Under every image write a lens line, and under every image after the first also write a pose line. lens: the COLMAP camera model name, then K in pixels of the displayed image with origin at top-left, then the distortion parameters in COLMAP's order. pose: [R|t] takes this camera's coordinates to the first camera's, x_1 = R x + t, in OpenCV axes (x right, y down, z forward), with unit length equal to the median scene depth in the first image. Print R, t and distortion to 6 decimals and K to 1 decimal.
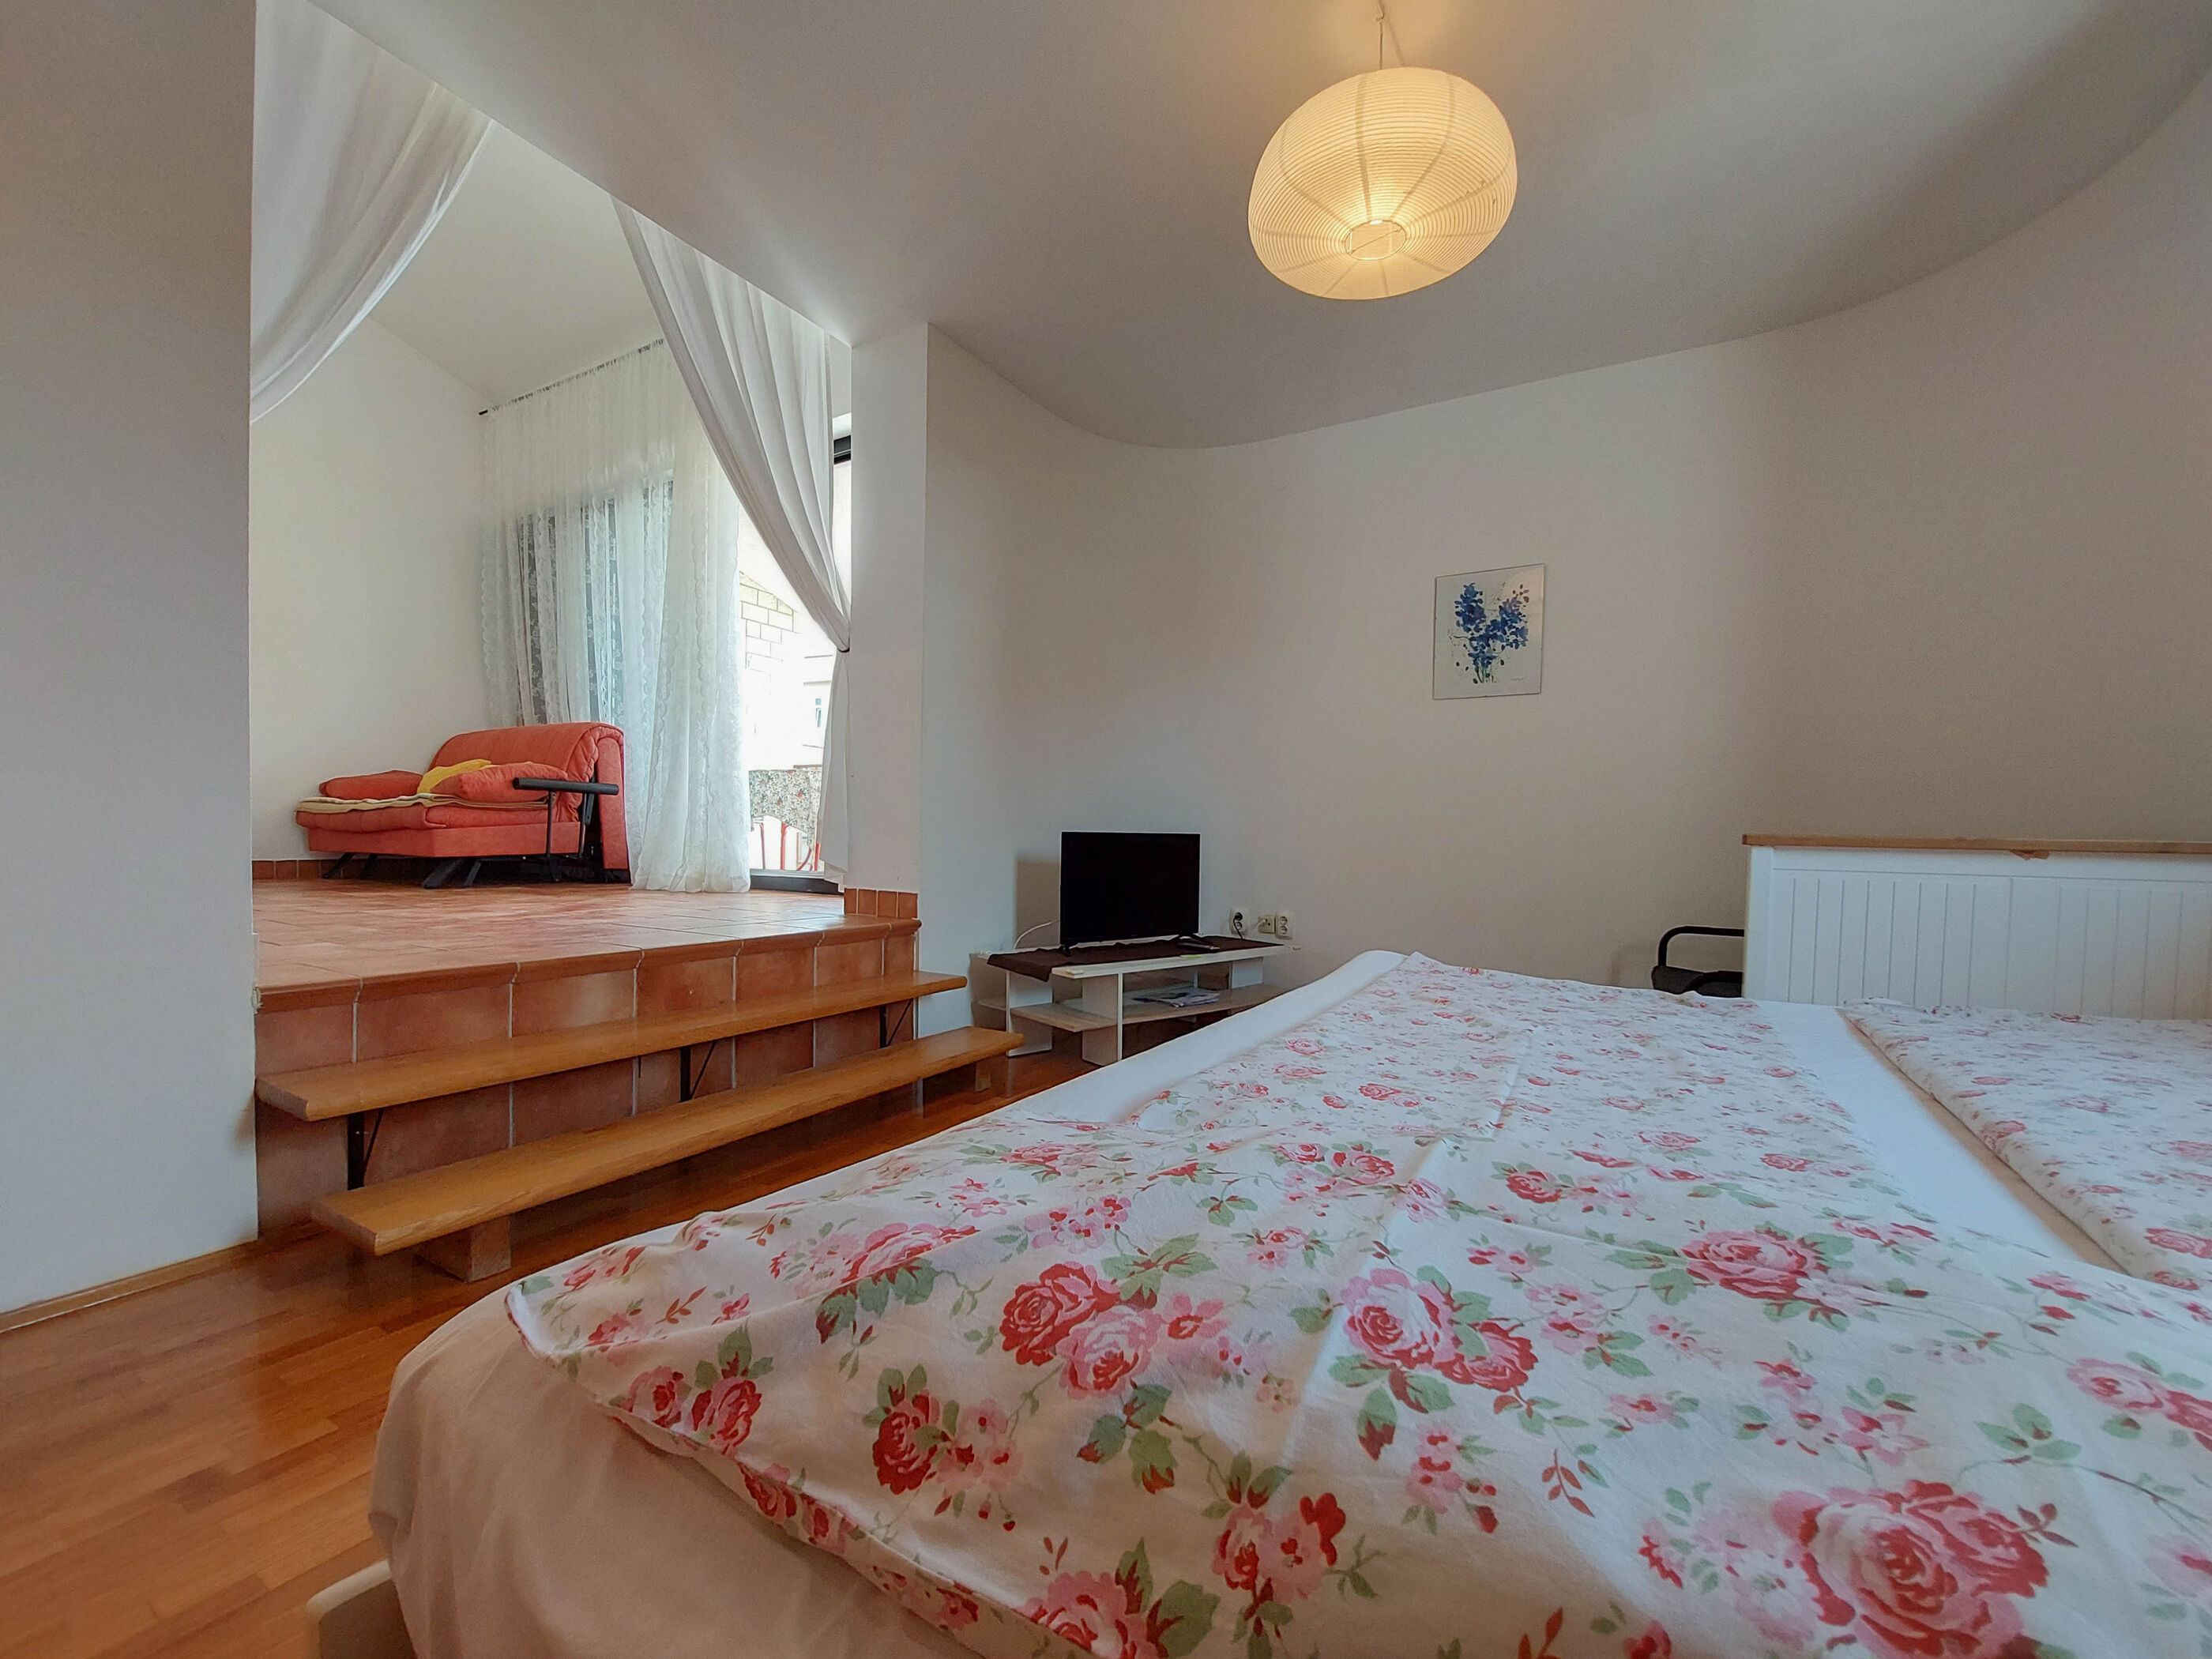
lens RADIAL K [[906.4, 0, 1113.6], [0, 906.4, 880.5], [0, 0, 1]] dist [-0.015617, -0.000872]
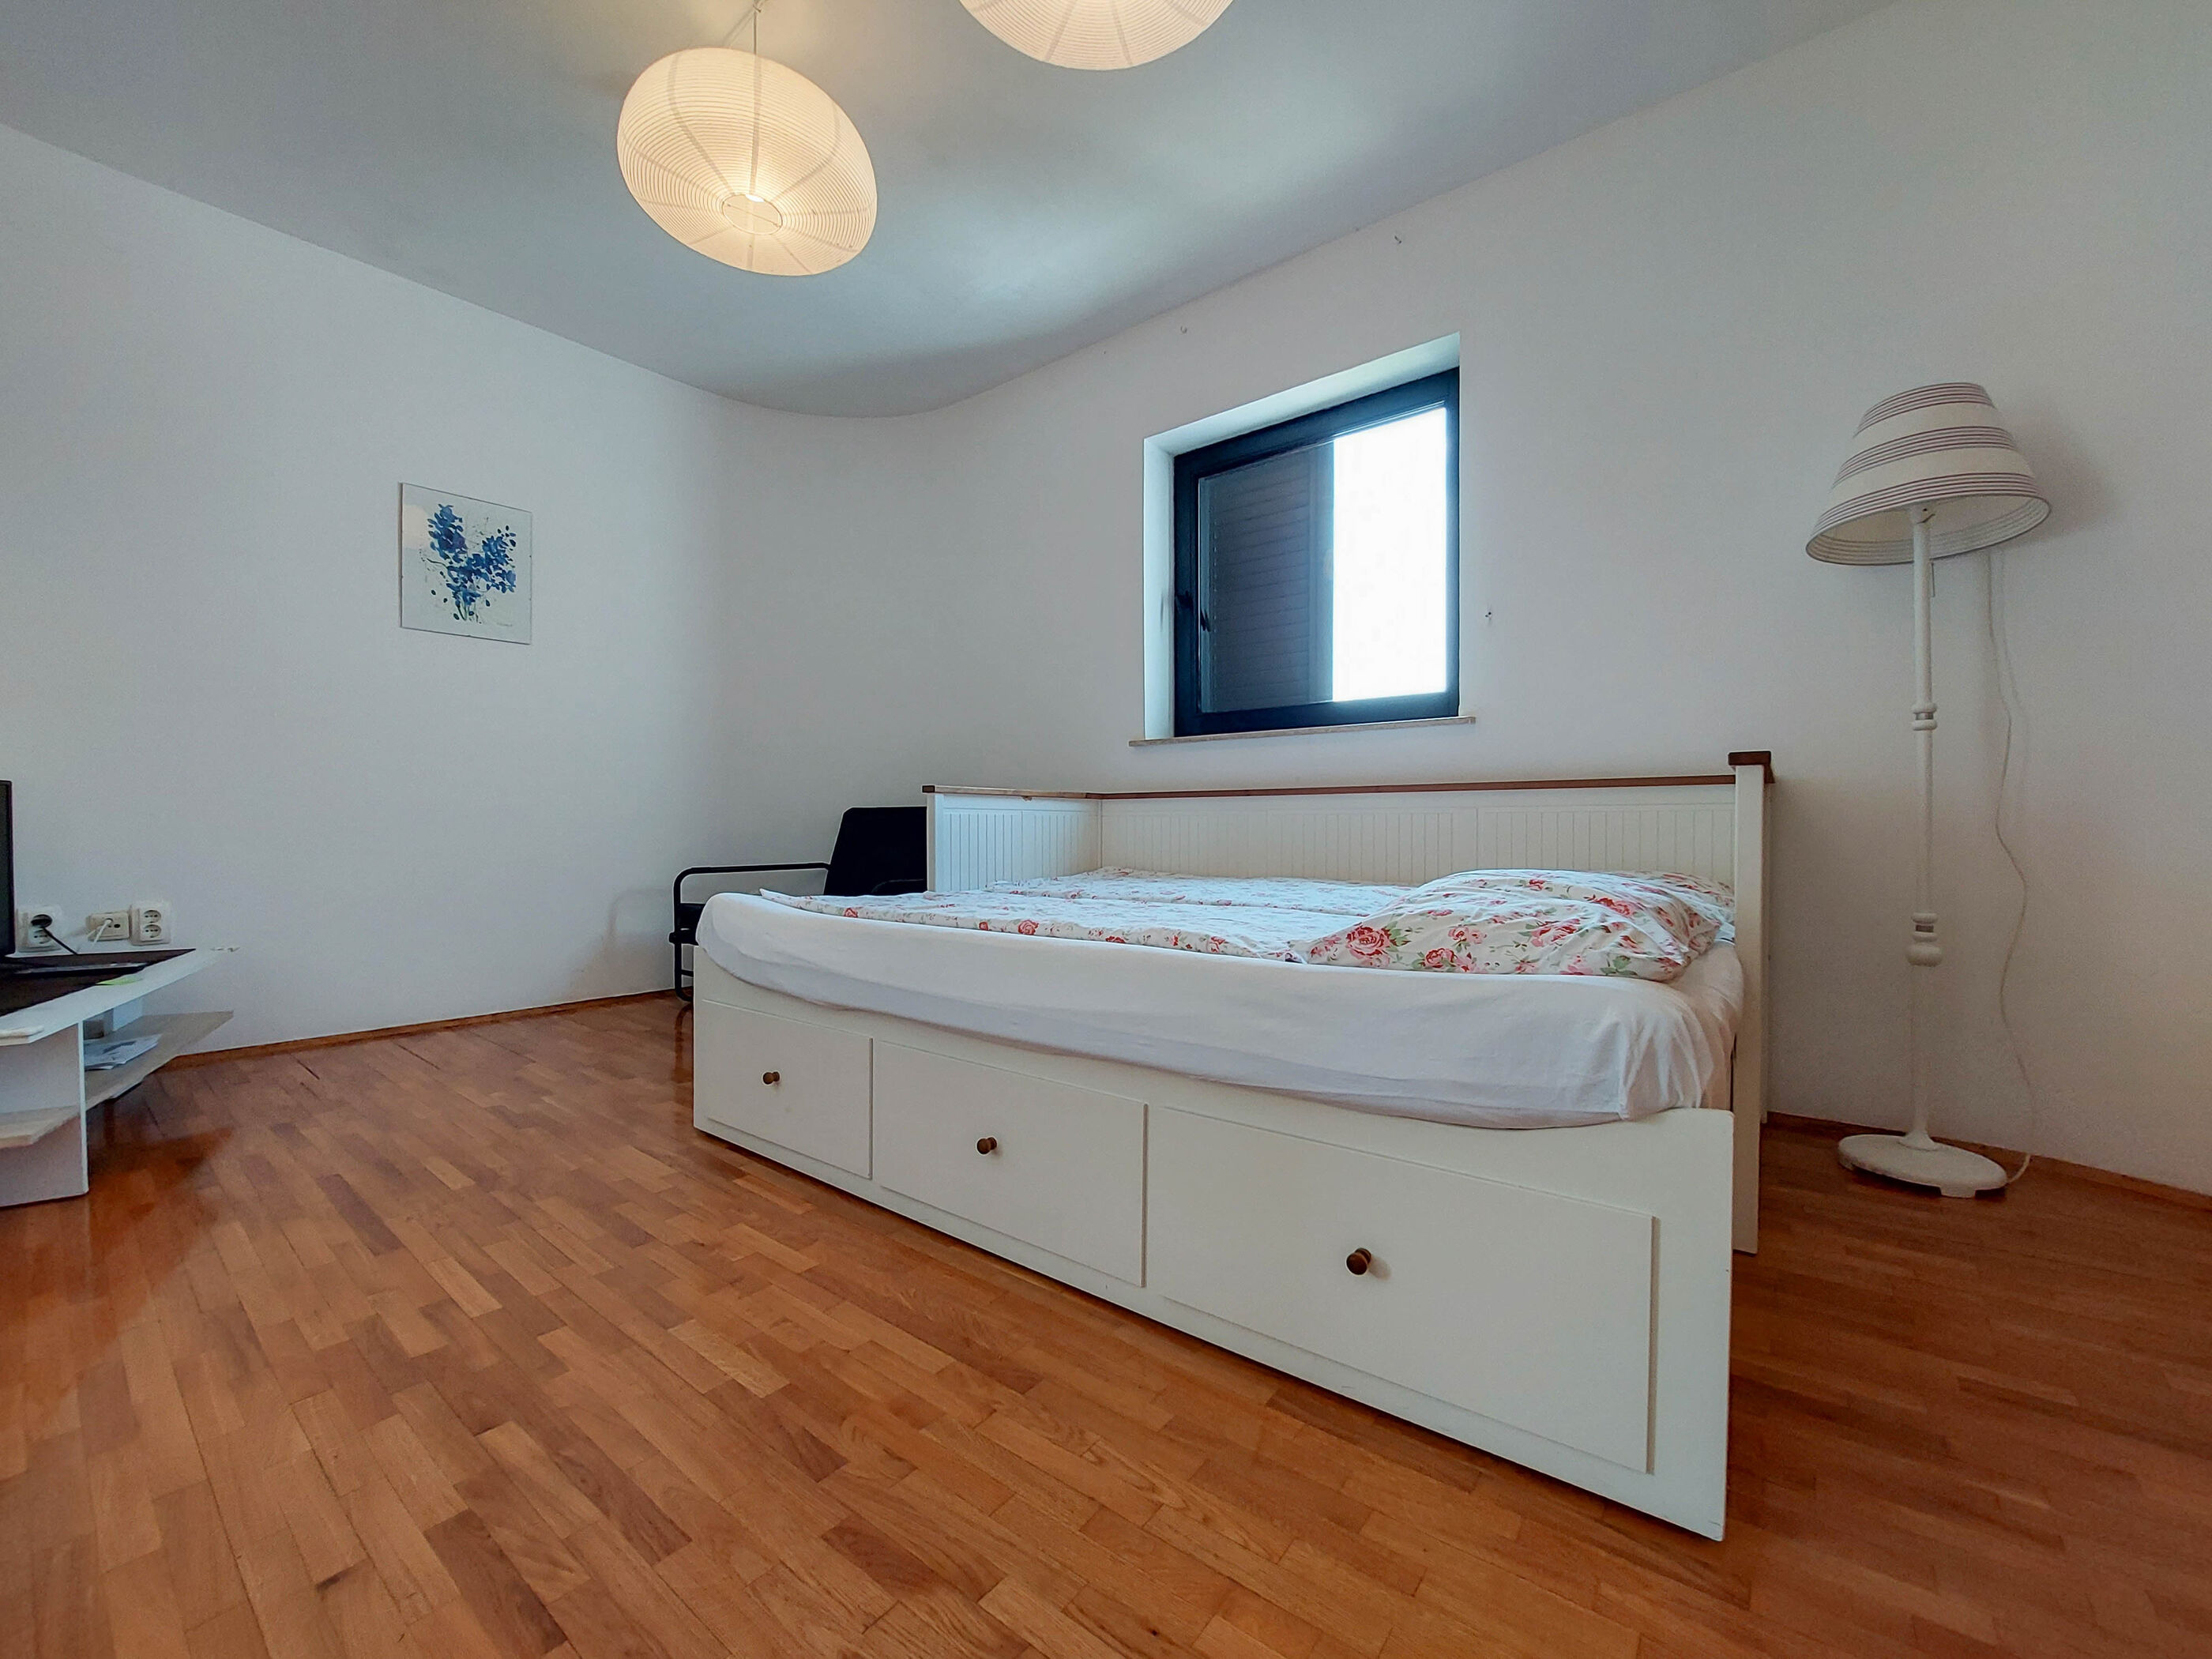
lens RADIAL K [[906.4, 0, 1119.5], [0, 906.4, 822.6], [0, 0, 1]] dist [-0.015617, -0.000872]
pose [[0.123935, -0.020896, 0.992070, -0.301020], [0.050881, 0.998597, 0.014677, 0.001427], [-0.990985, 0.048659, 0.124824, 0.191099]]
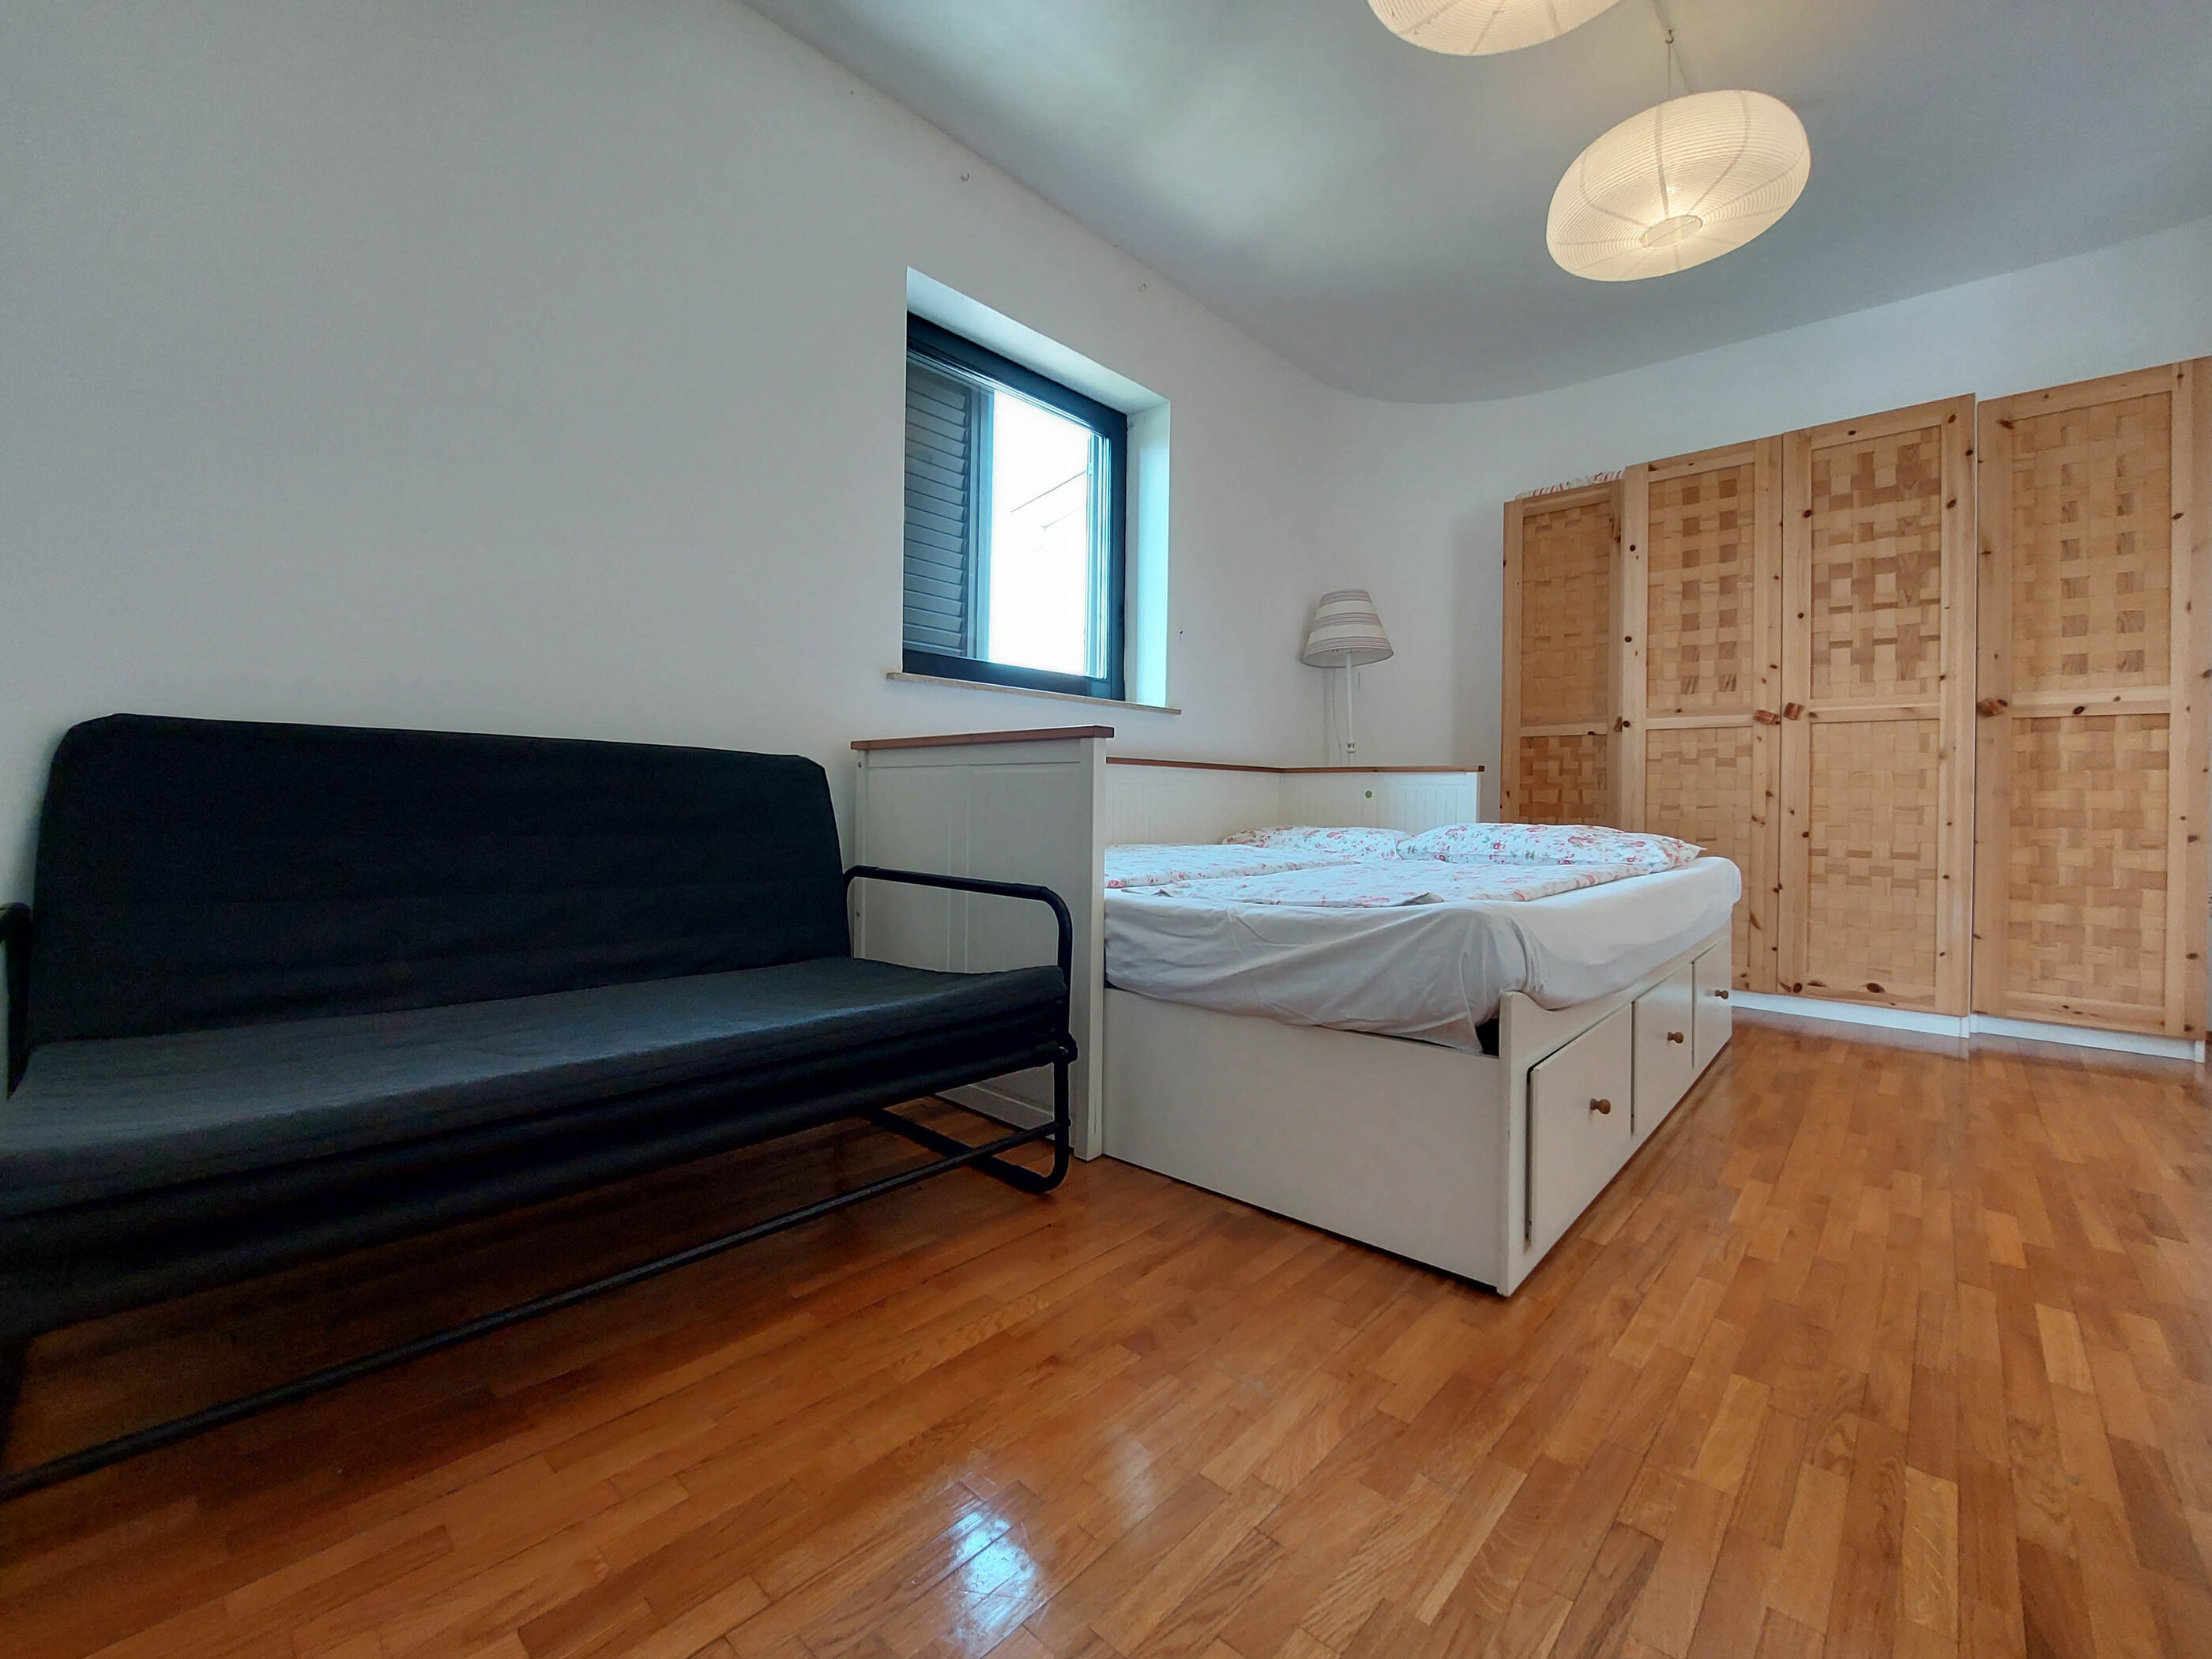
lens RADIAL K [[906.4, 0, 1105.2], [0, 906.4, 794.4], [0, 0, 1]] dist [-0.015617, -0.000872]
pose [[-0.978548, -0.036843, 0.202697, 0.197147], [-0.028052, 0.998544, 0.046072, -0.009830], [-0.204099, 0.039398, -0.978157, 0.760520]]
